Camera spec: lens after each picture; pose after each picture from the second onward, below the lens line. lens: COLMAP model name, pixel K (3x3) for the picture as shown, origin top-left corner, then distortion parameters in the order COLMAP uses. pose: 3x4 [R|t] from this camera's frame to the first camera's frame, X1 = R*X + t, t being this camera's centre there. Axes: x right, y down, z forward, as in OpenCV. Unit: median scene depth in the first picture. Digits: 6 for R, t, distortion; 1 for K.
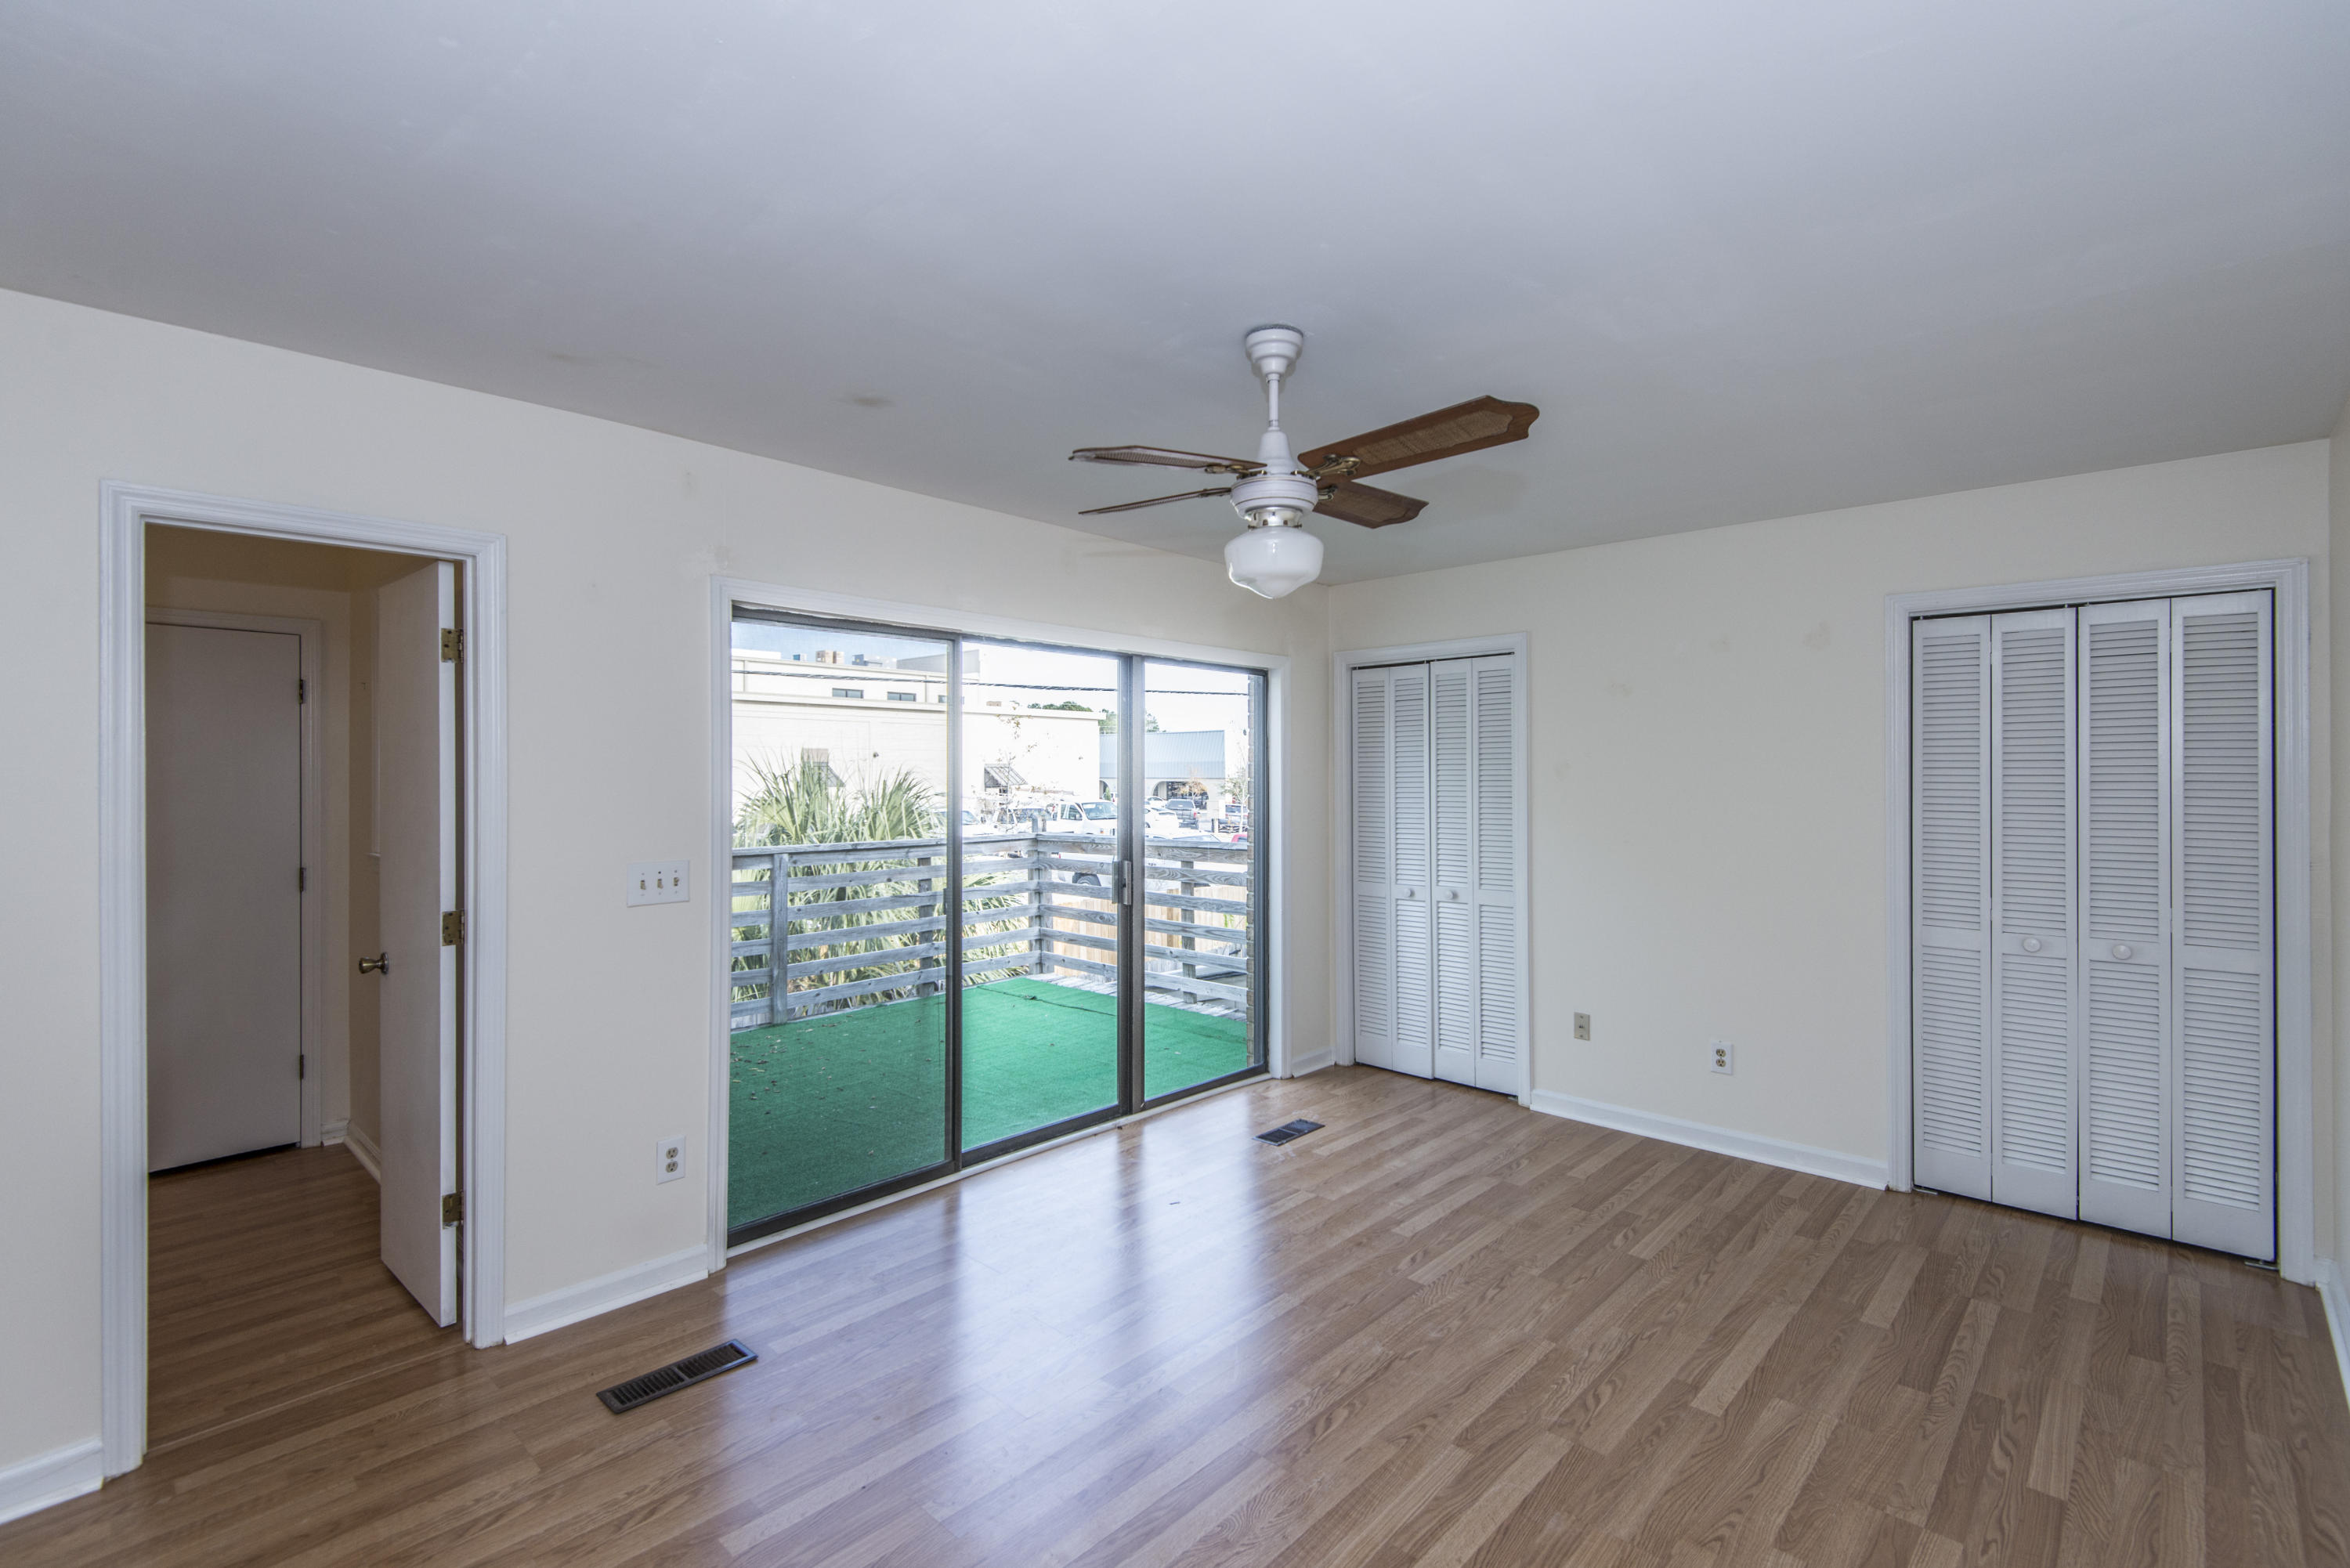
lens RADIAL K [[1059.4, 0, 1167.1], [0, 1059.4, 784.1], [0, 0, 1]] dist [0.028580, -0.013684]
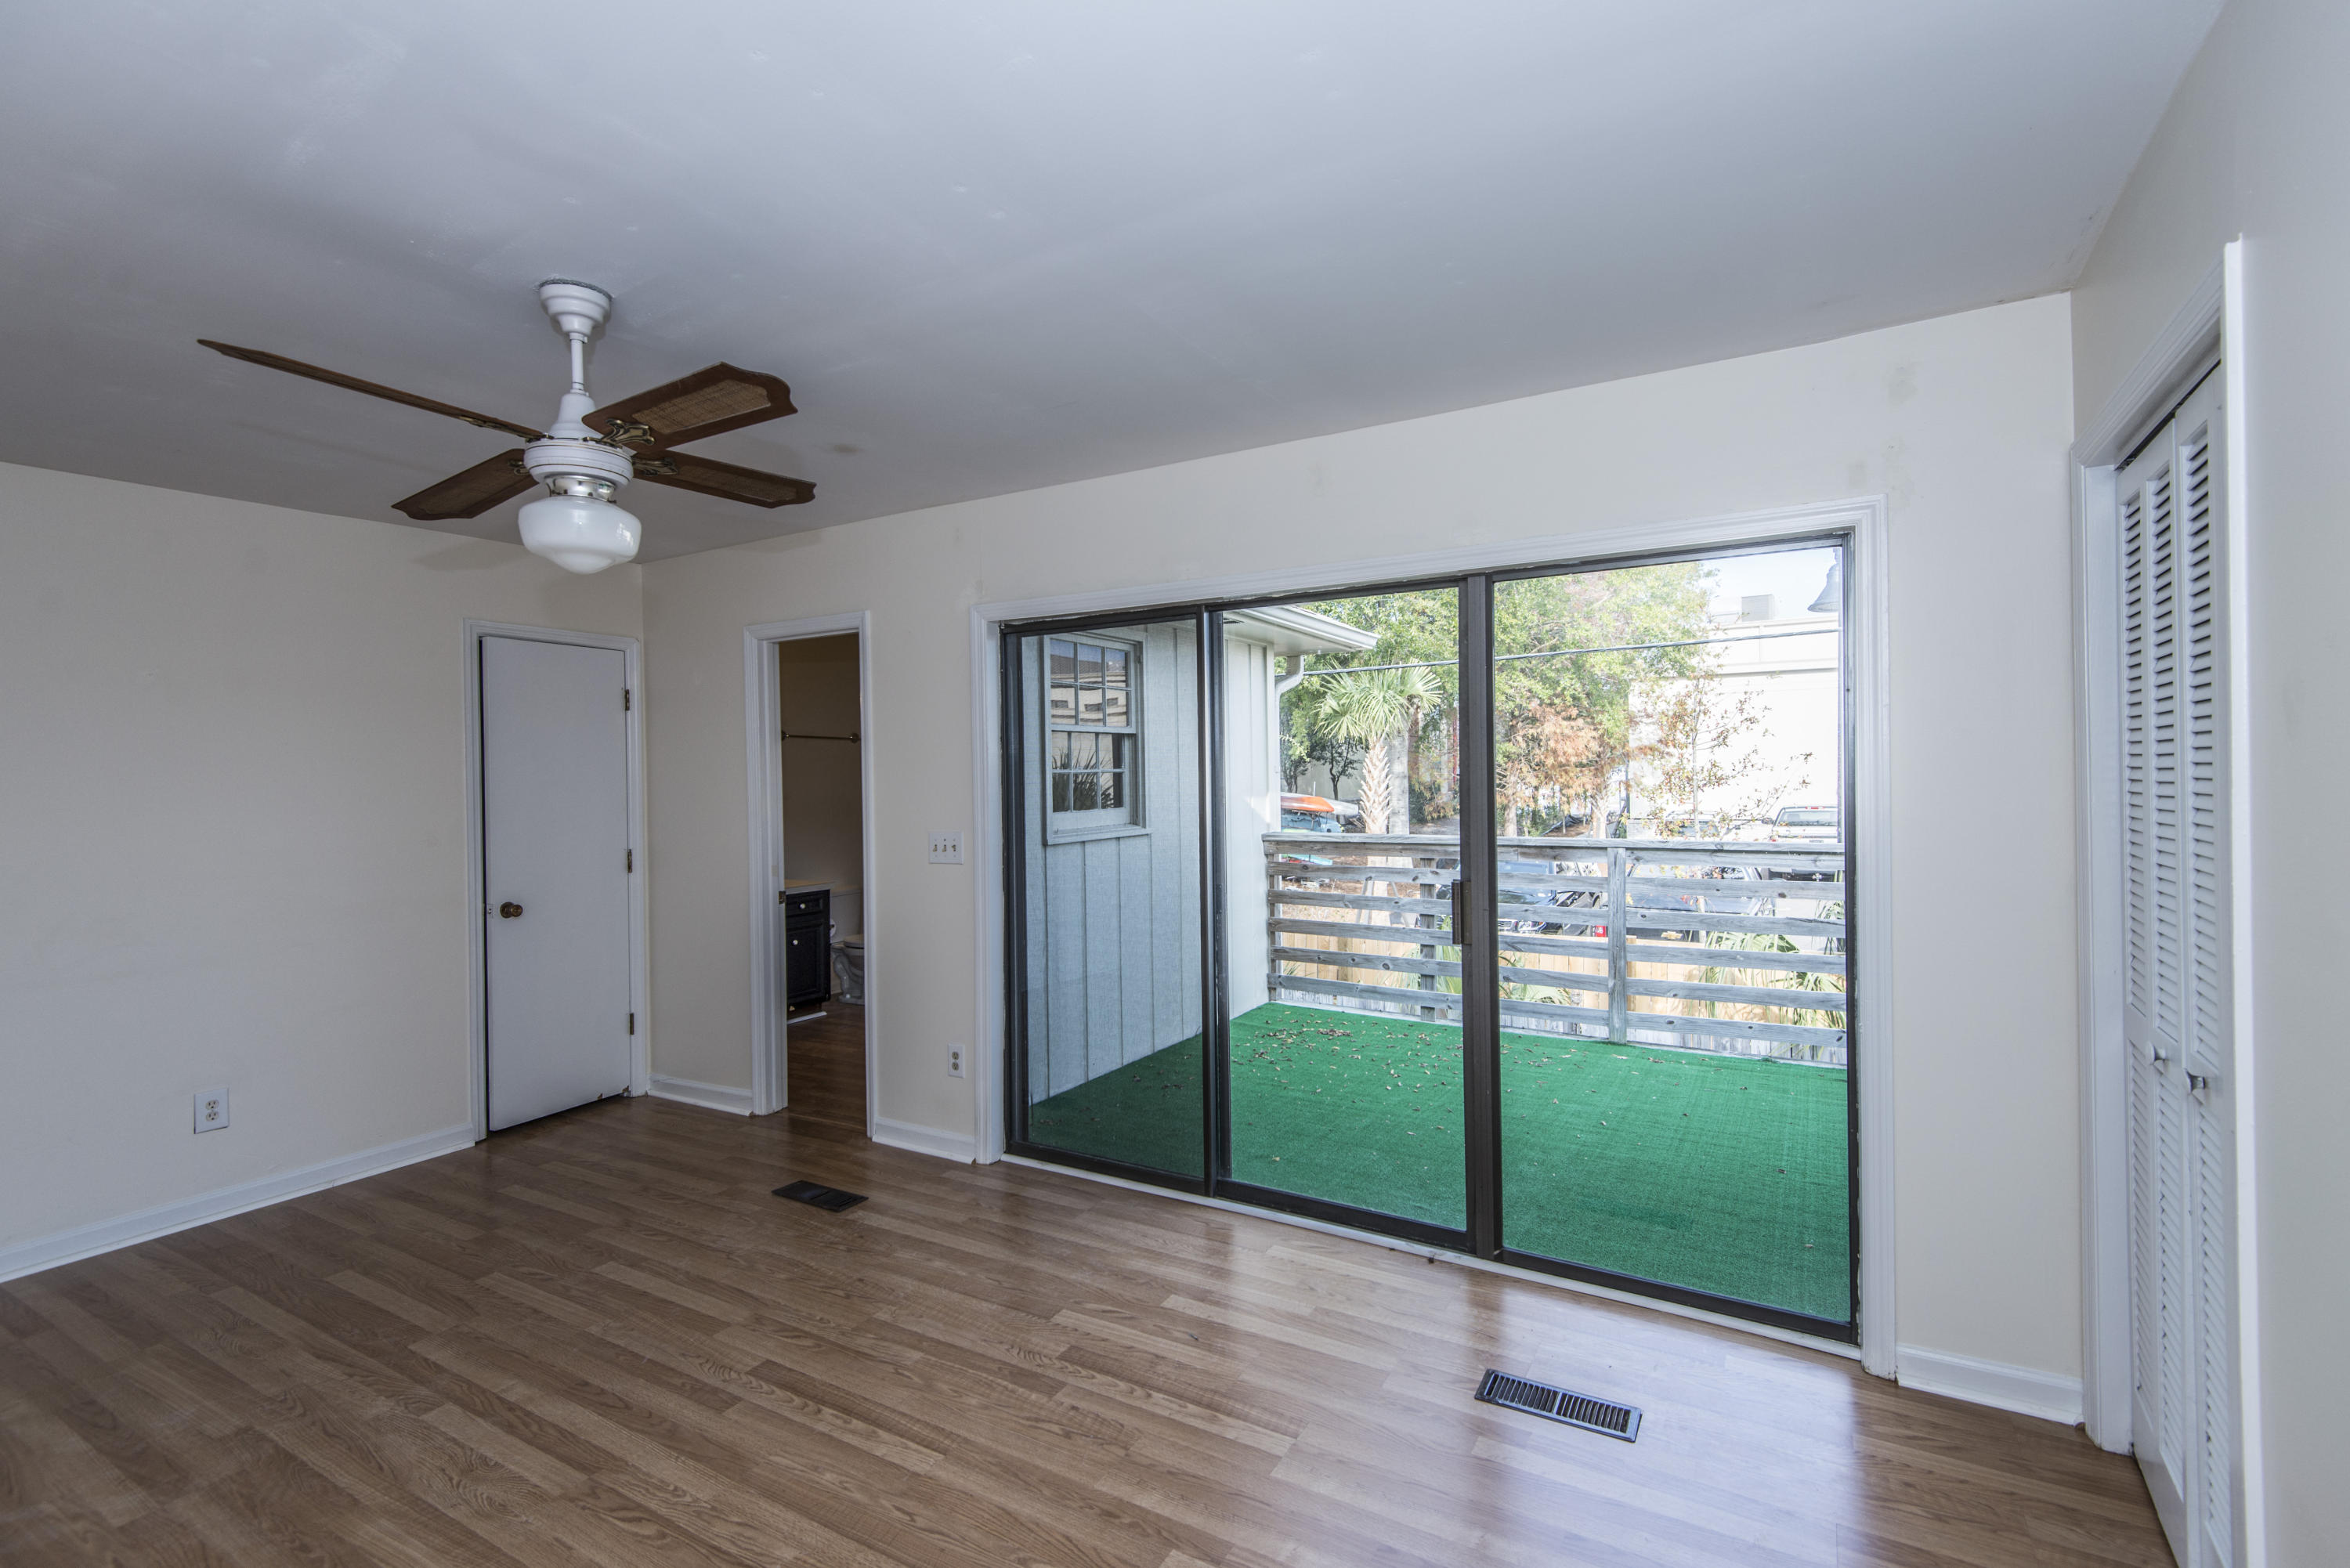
lens RADIAL K [[1059.4, 0, 1163.8], [0, 1059.4, 774.7], [0, 0, 1]] dist [0.028580, -0.013684]
pose [[0.216423, 0.006124, -0.976280, 0.855559], [0.015381, 0.999835, 0.009682, -0.006539], [0.976179, -0.017112, 0.216293, 0.973474]]
